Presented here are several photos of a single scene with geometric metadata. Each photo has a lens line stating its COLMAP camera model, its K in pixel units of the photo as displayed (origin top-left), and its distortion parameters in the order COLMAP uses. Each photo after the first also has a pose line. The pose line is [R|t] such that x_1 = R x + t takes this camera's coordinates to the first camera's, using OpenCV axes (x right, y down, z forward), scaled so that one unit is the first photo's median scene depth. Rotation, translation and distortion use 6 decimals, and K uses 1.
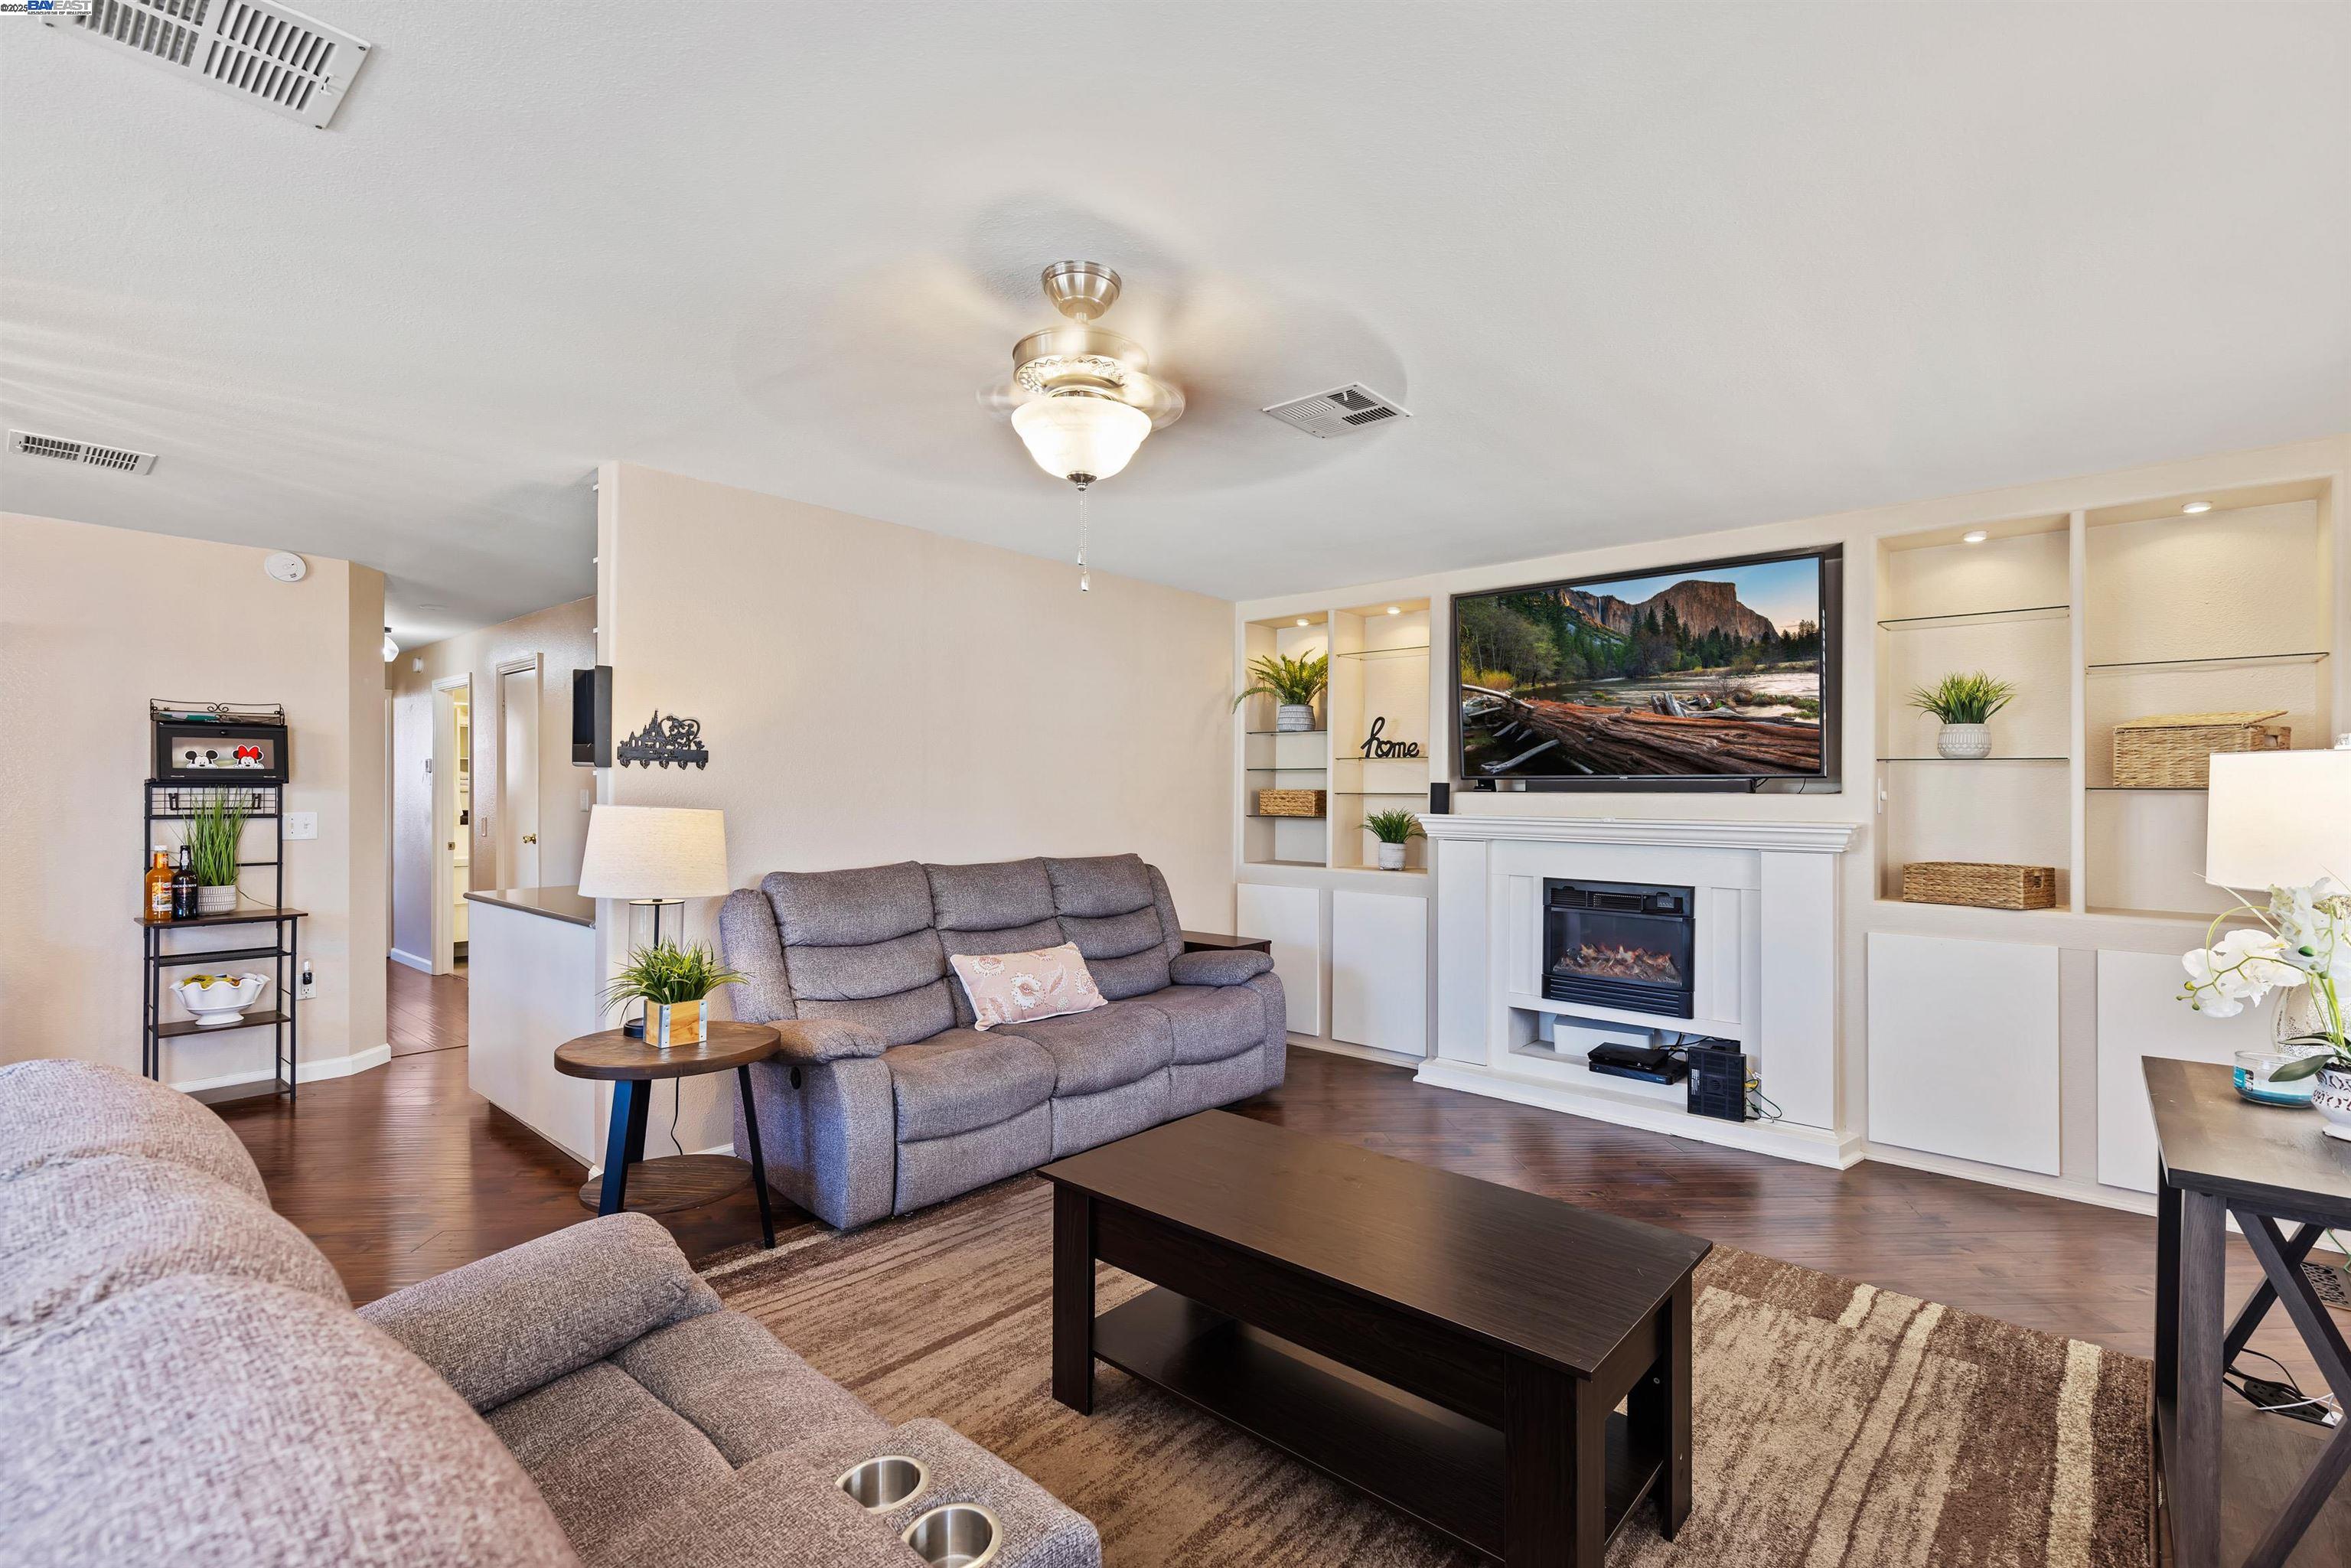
lens RADIAL K [[1058.1, 0, 1175.5], [0, 1058.1, 784.0], [0, 0, 1]] dist [0.011870, 0.000004]
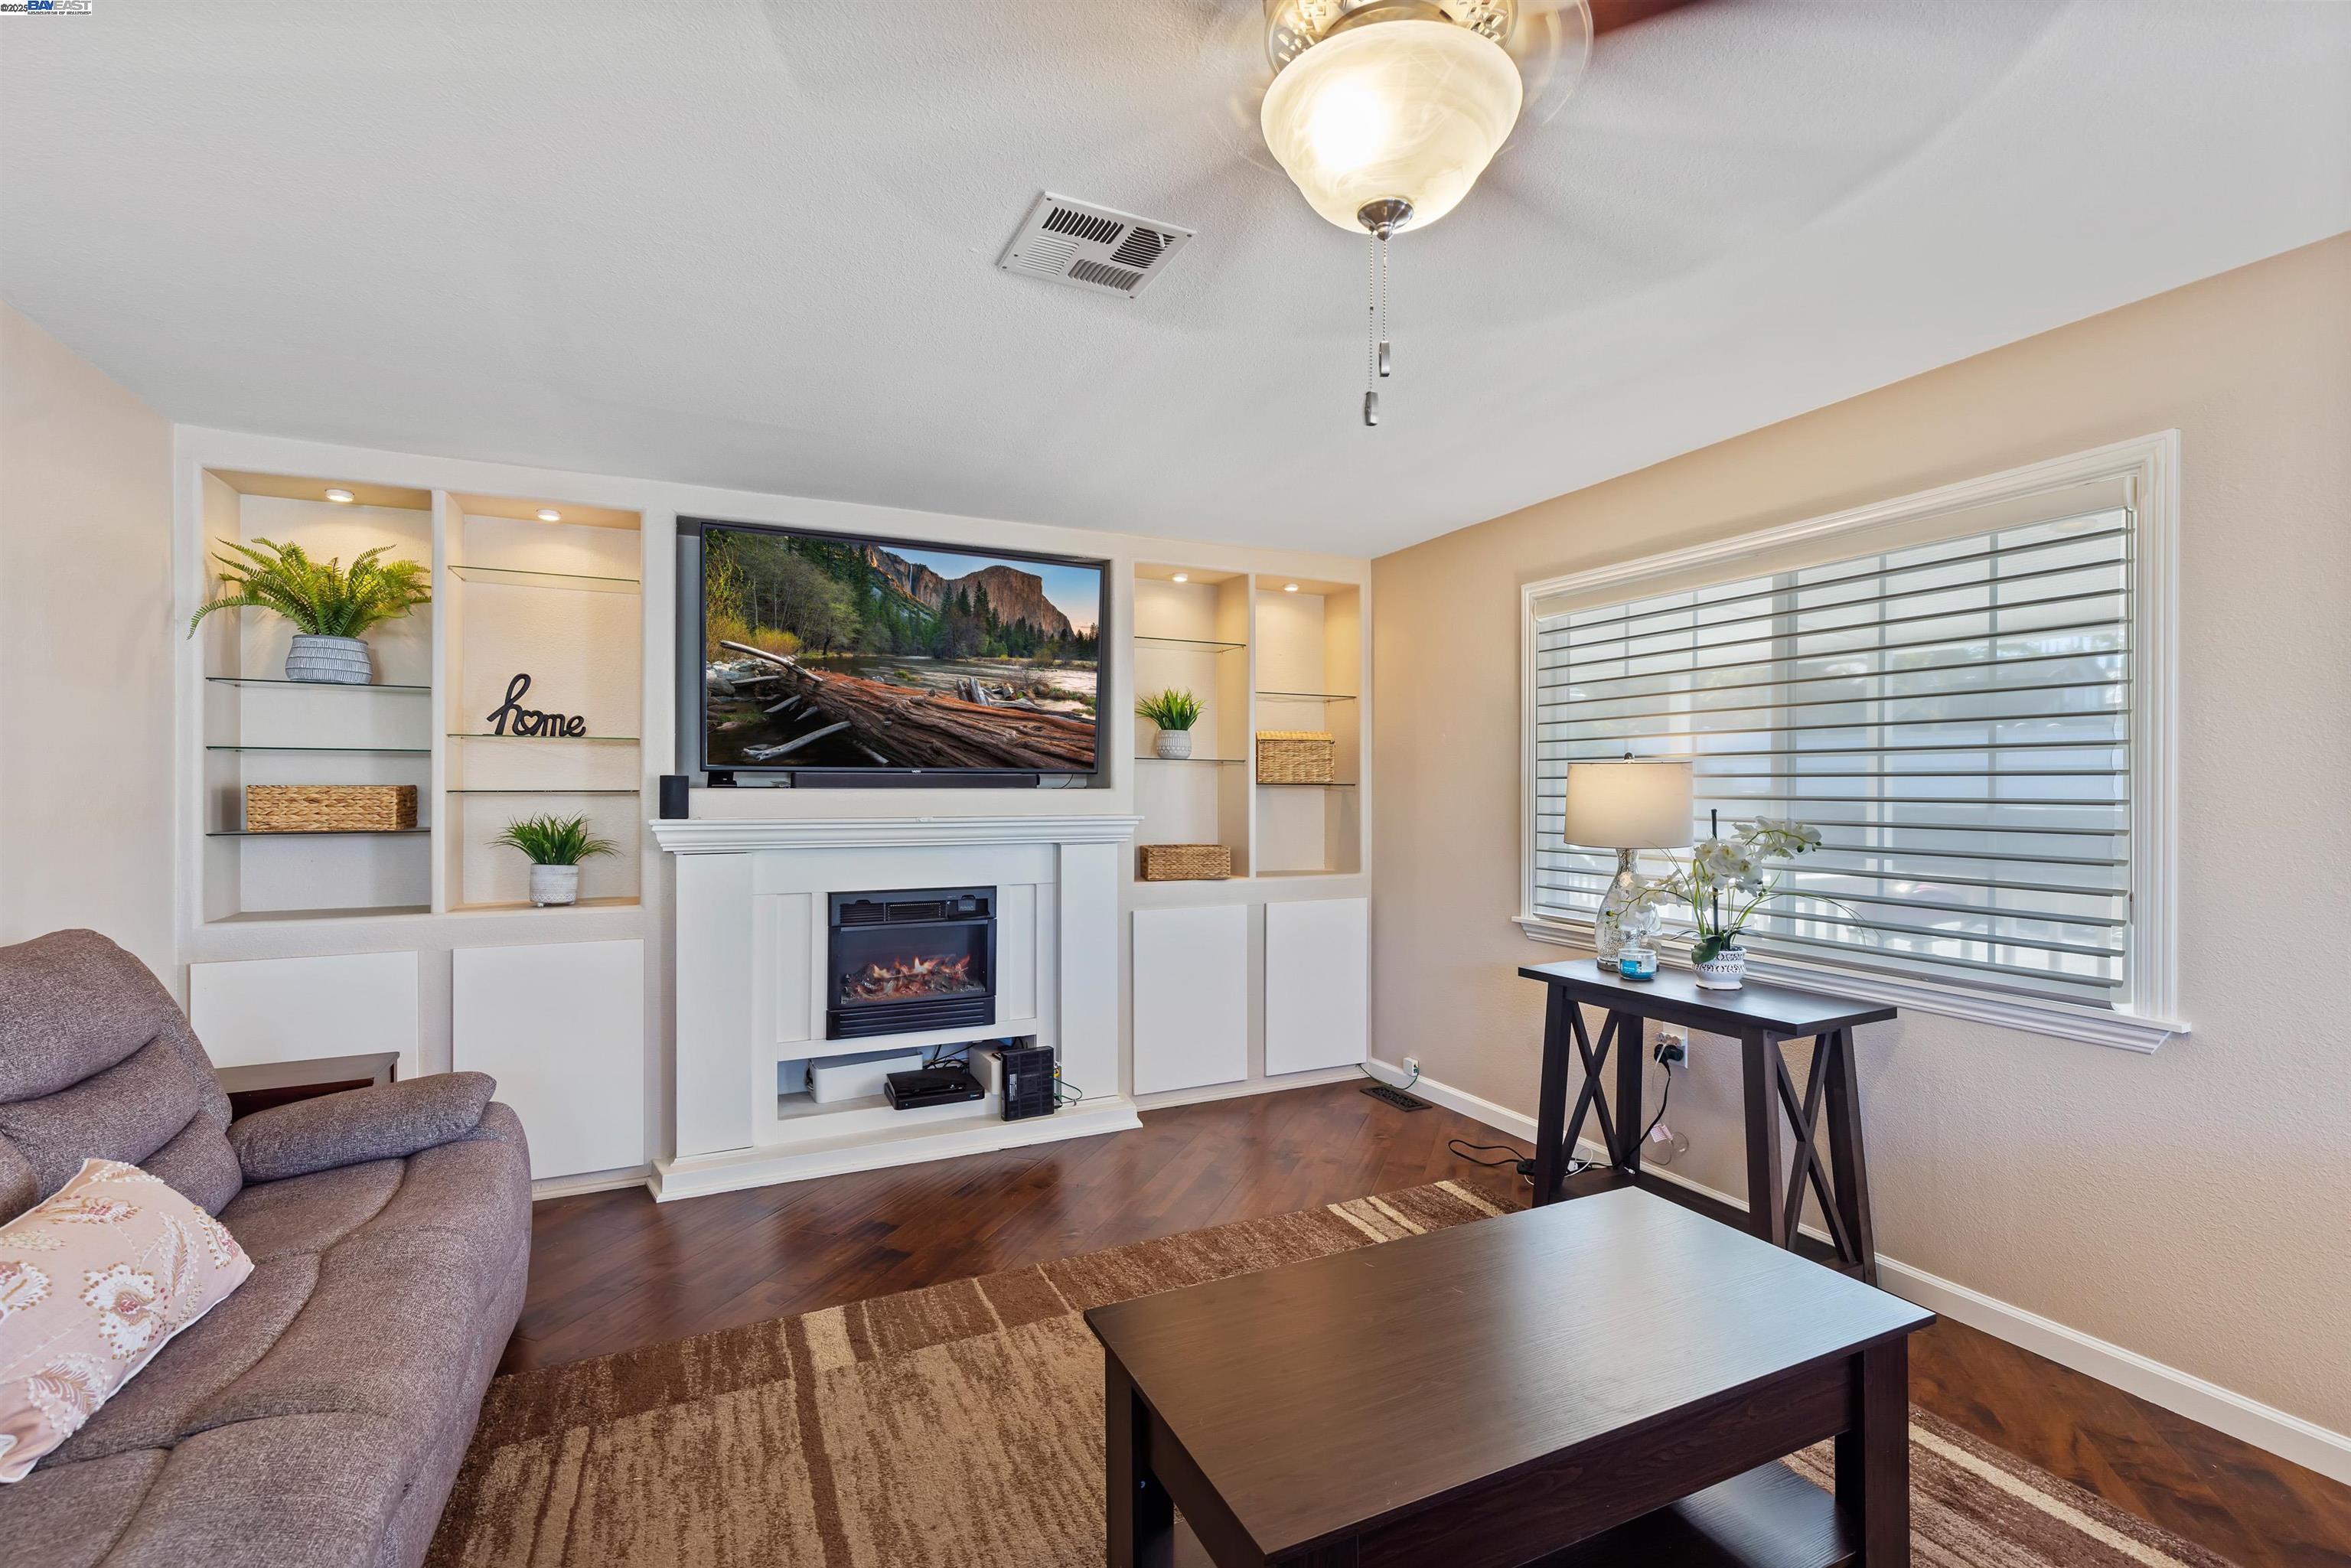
lens RADIAL K [[1063.2, 0, 1217.5], [0, 1063.2, 784.2], [0, 0, 1]] dist [0.001791, 0.000146]
pose [[0.372135, -0.001552, 0.928177, -0.338073], [-0.005571, 0.999977, 0.003905, 0.000070], [-0.928162, -0.006624, 0.372118, 0.468765]]
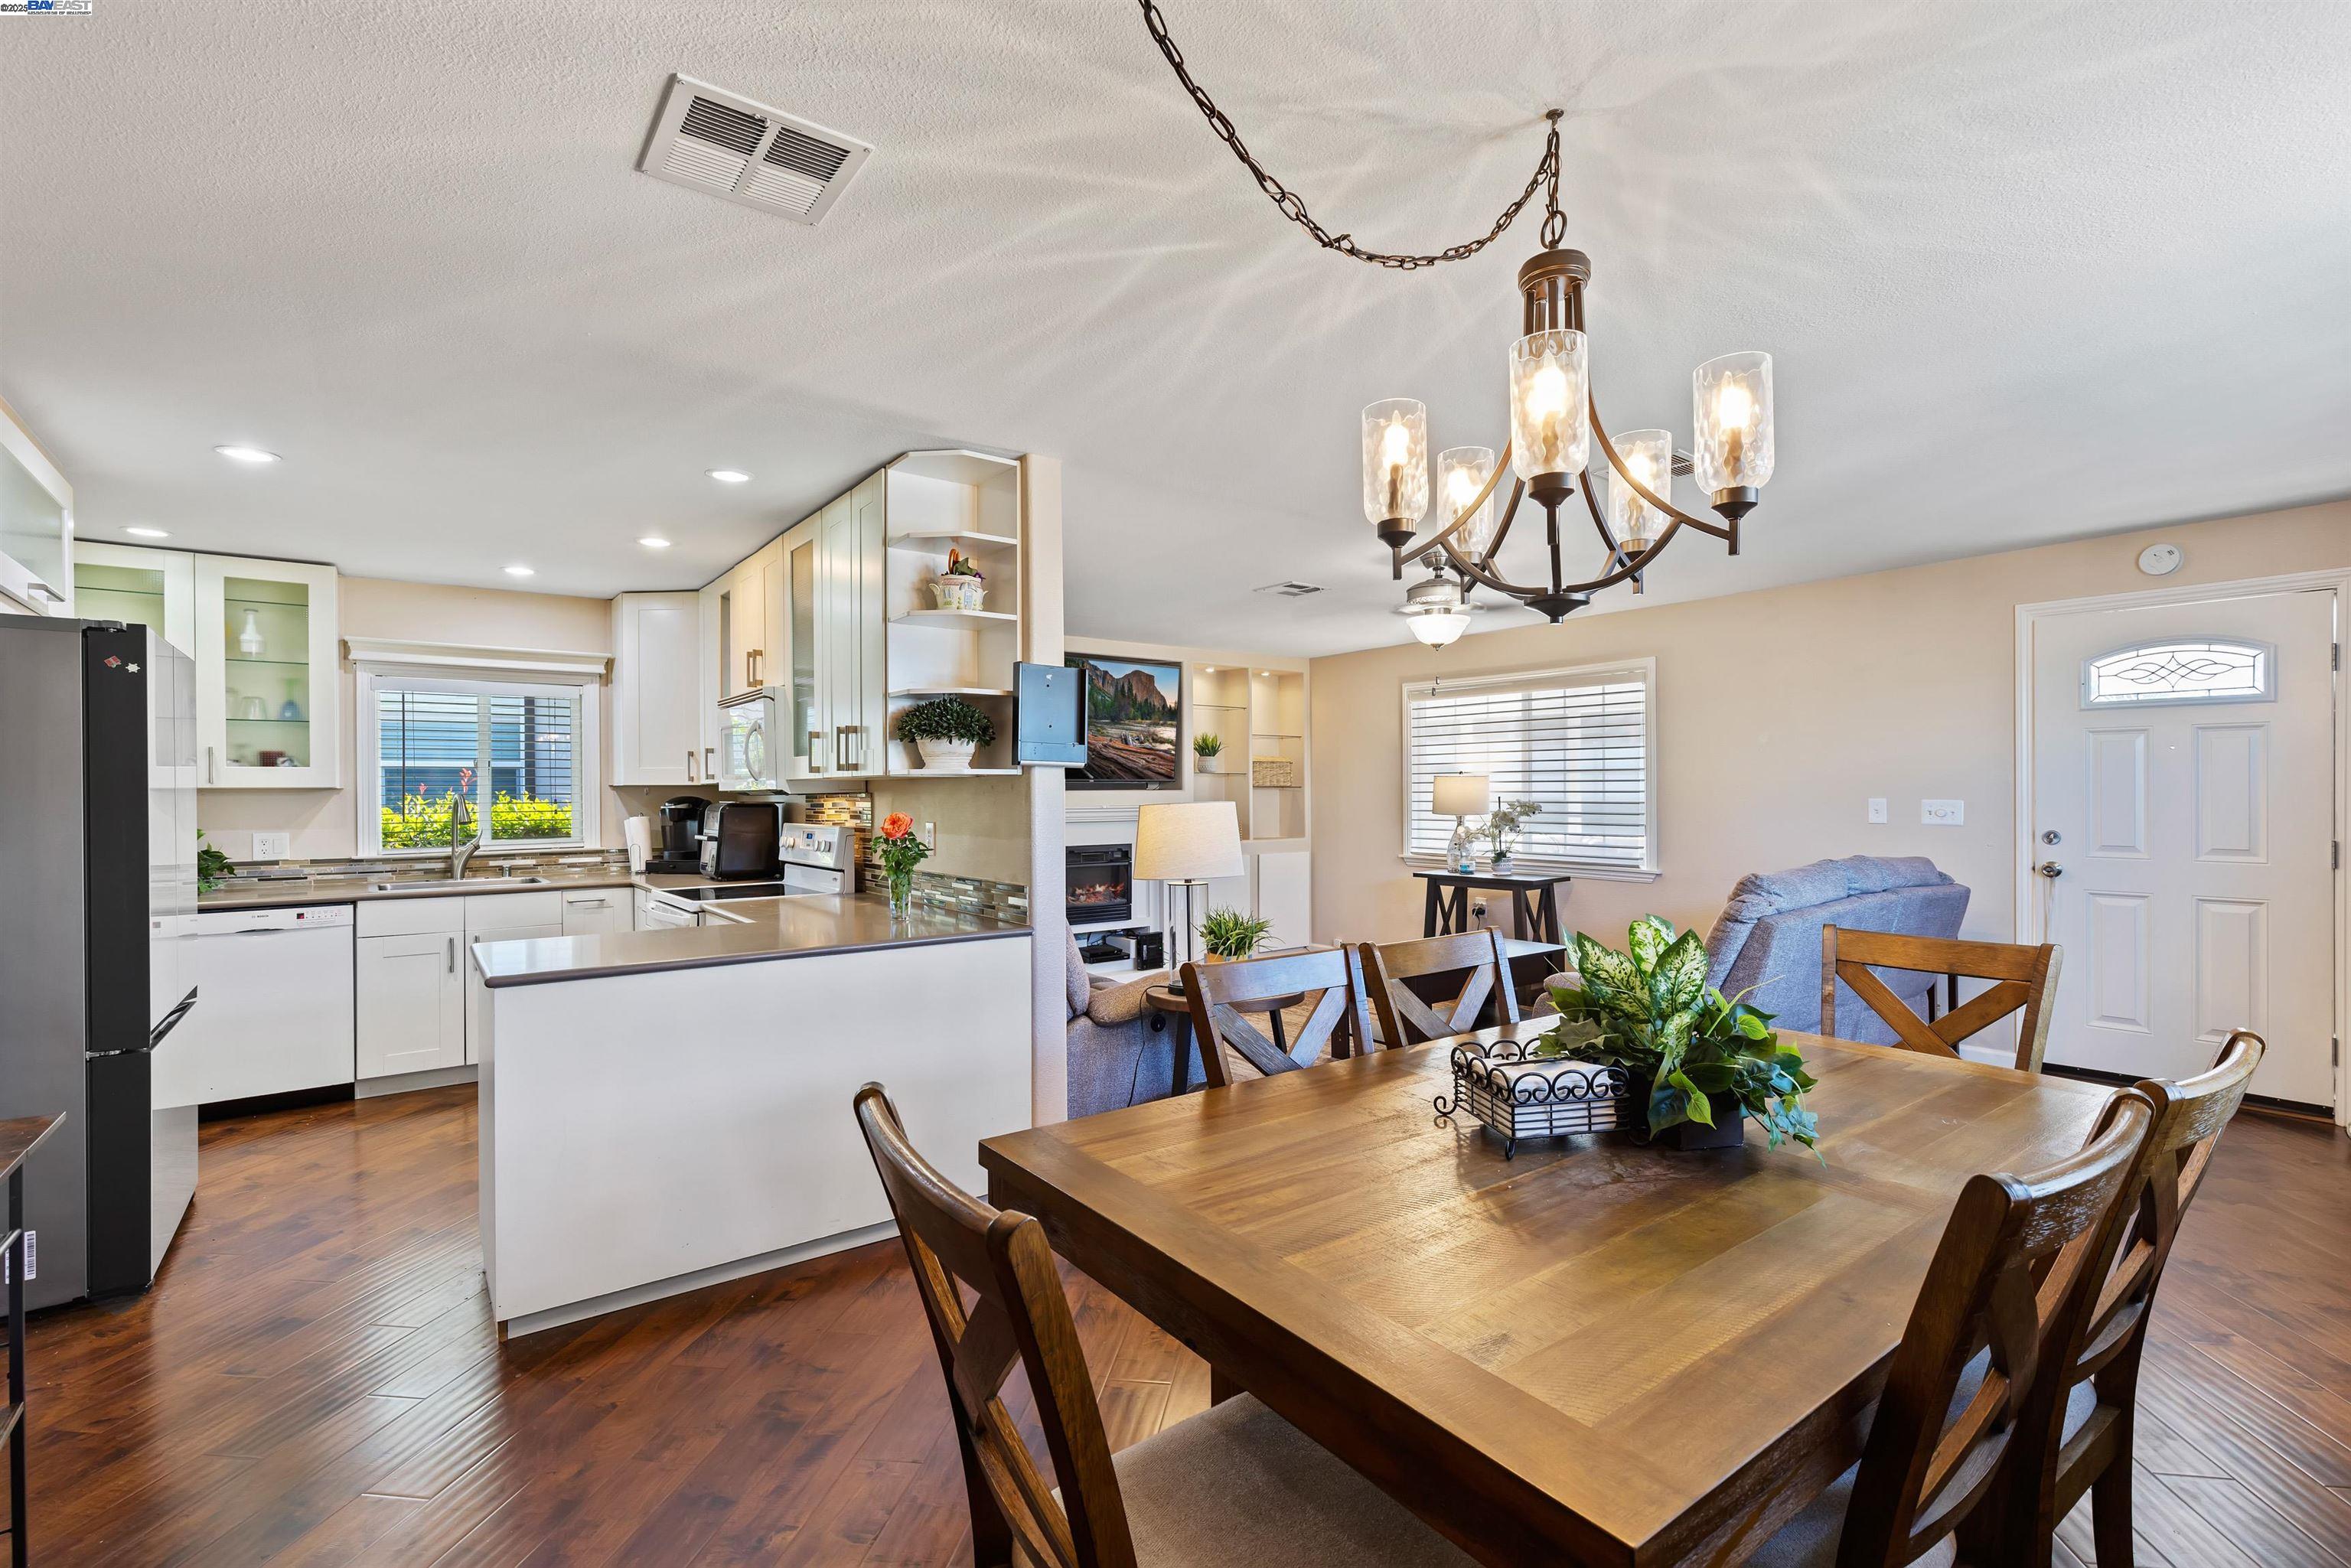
lens RADIAL K [[1063.2, 0, 1217.5], [0, 1063.2, 784.2], [0, 0, 1]] dist [0.001791, 0.000146]
pose [[0.173422, 0.000293, 0.984848, -1.250756], [0.000071, 1.000000, -0.000310, -0.000578], [-0.984848, 0.000123, 0.173422, 0.570477]]
